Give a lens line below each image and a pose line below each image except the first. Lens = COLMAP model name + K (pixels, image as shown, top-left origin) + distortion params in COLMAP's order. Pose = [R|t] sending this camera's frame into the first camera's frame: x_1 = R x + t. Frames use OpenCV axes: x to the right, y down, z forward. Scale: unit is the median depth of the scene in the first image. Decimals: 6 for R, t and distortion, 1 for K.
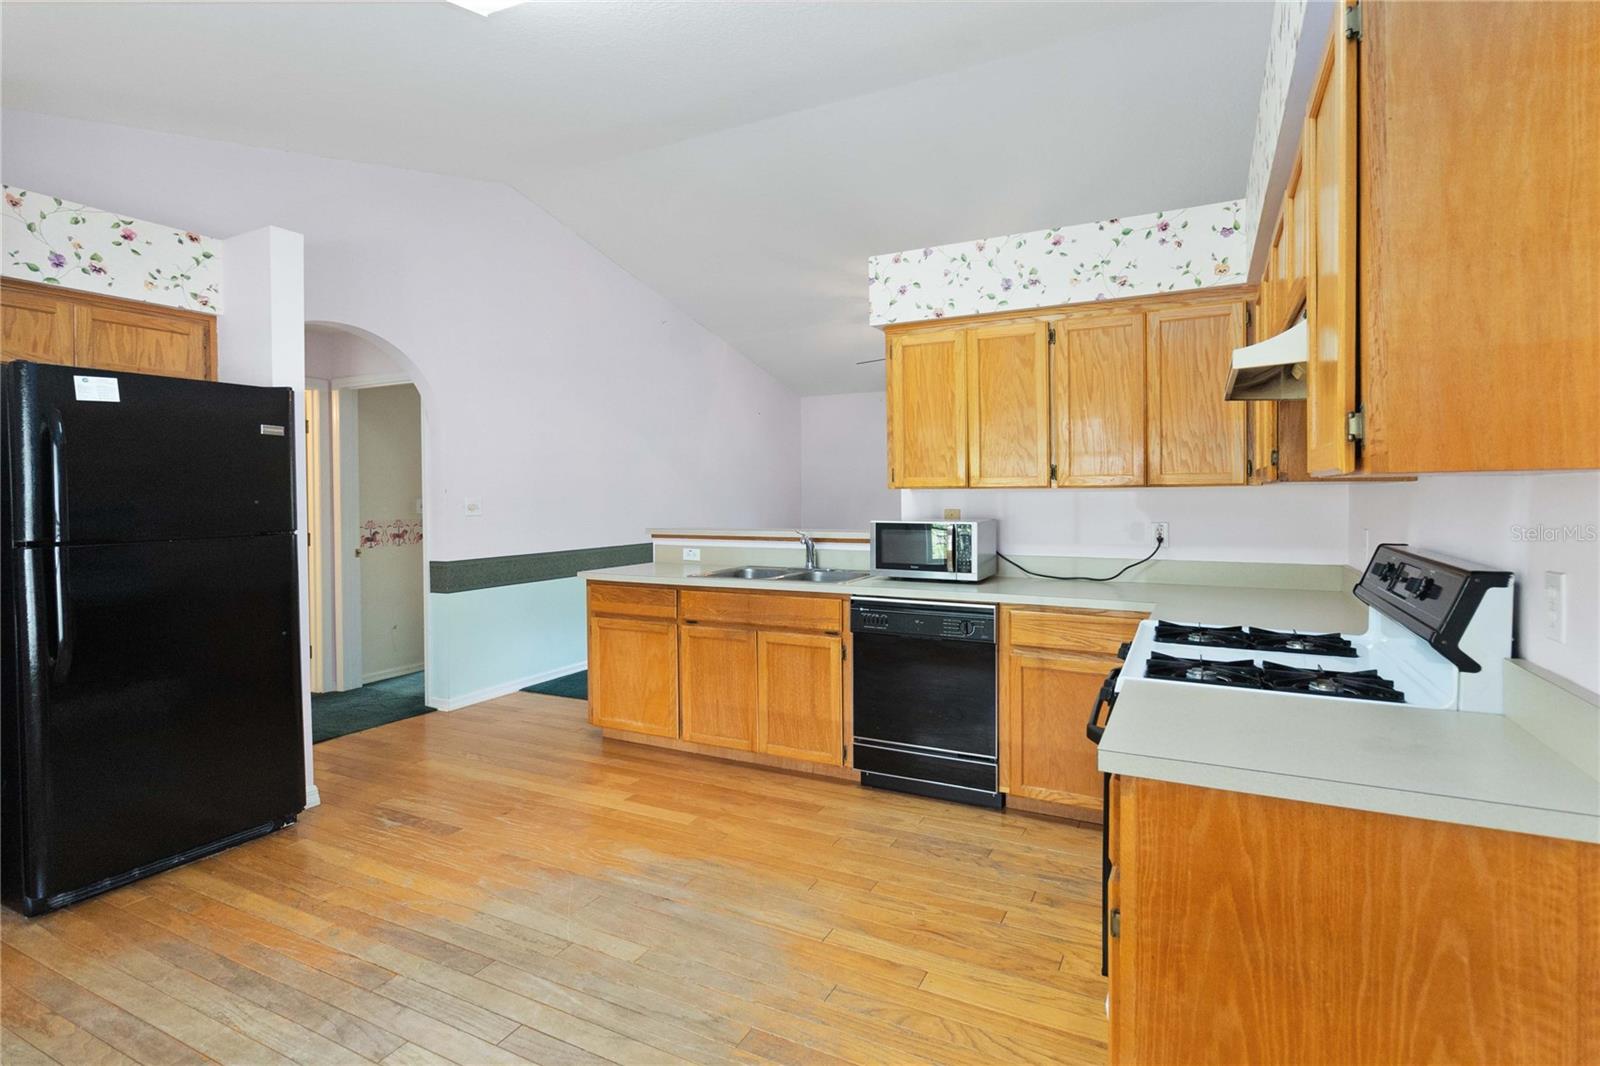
lens RADIAL K [[742.6, 0, 826.0], [0, 742.6, 505.6], [0, 0, 1]] dist [0.008809, -0.000272]
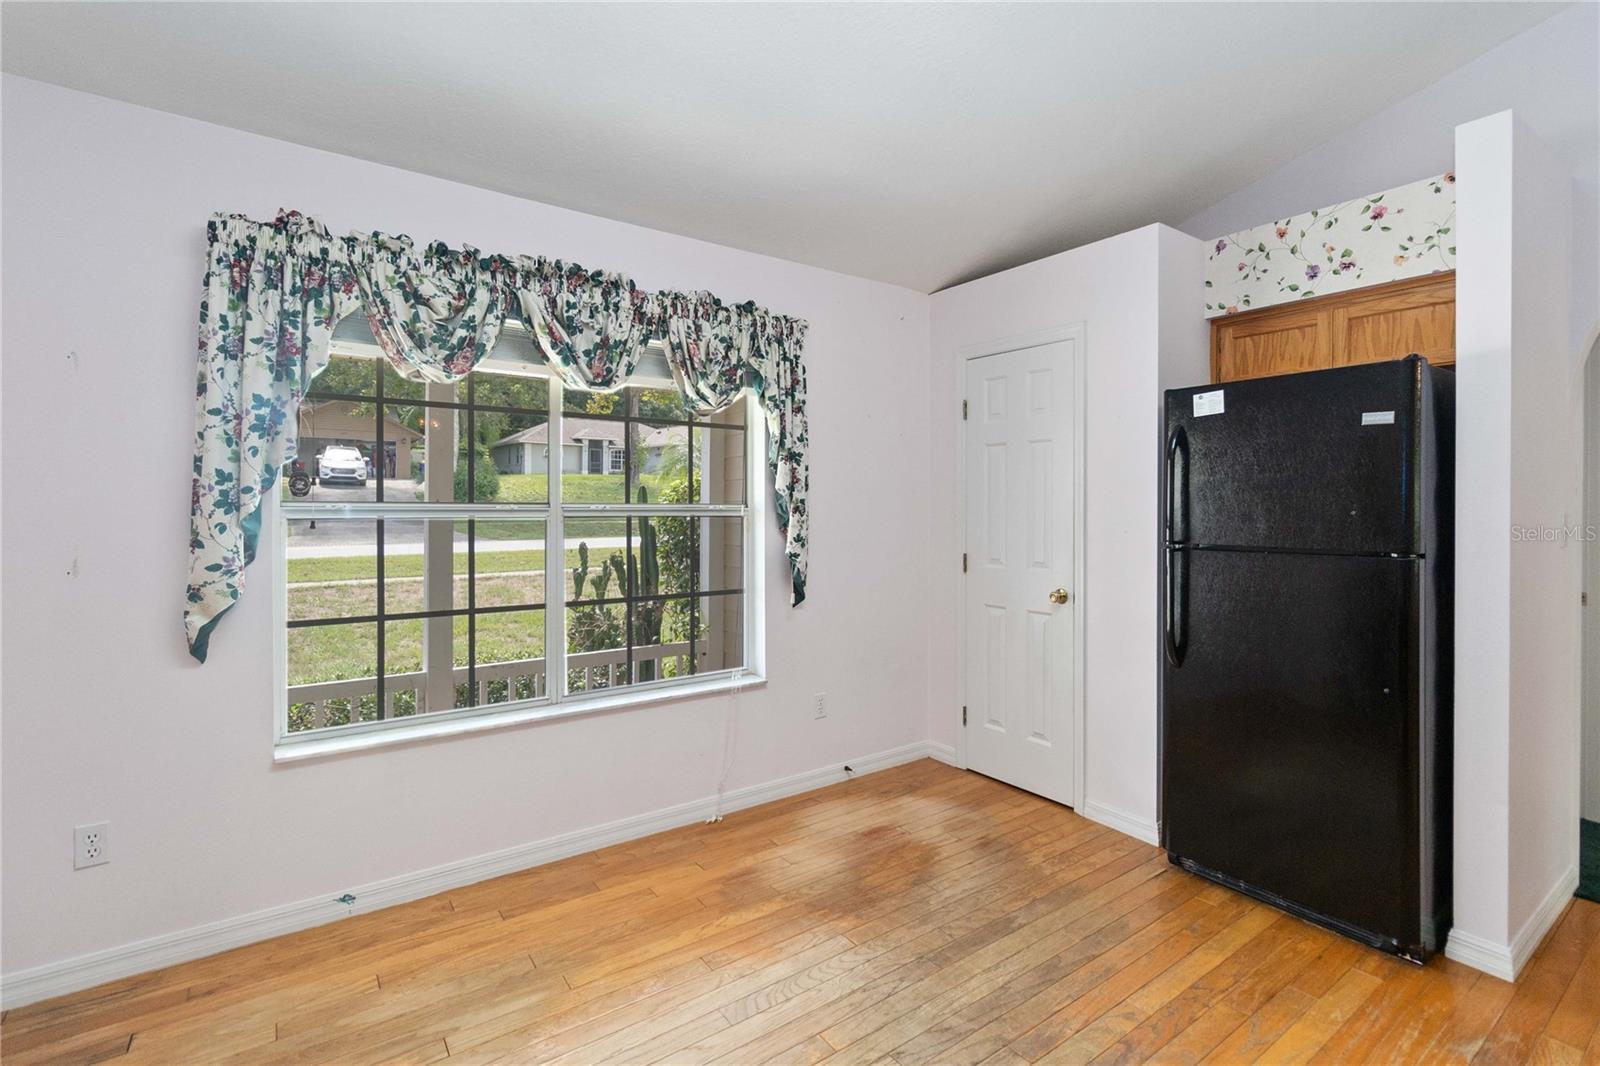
lens RADIAL K [[759.1, 0, 748.1], [0, 759.1, 509.5], [0, 0, 1]] dist [0.015876, -0.000797]
pose [[-0.497737, 0.006248, -0.867305, 0.215758], [-0.013728, 0.999792, 0.015081, -0.009198], [0.867219, 0.019413, -0.497548, 0.717854]]
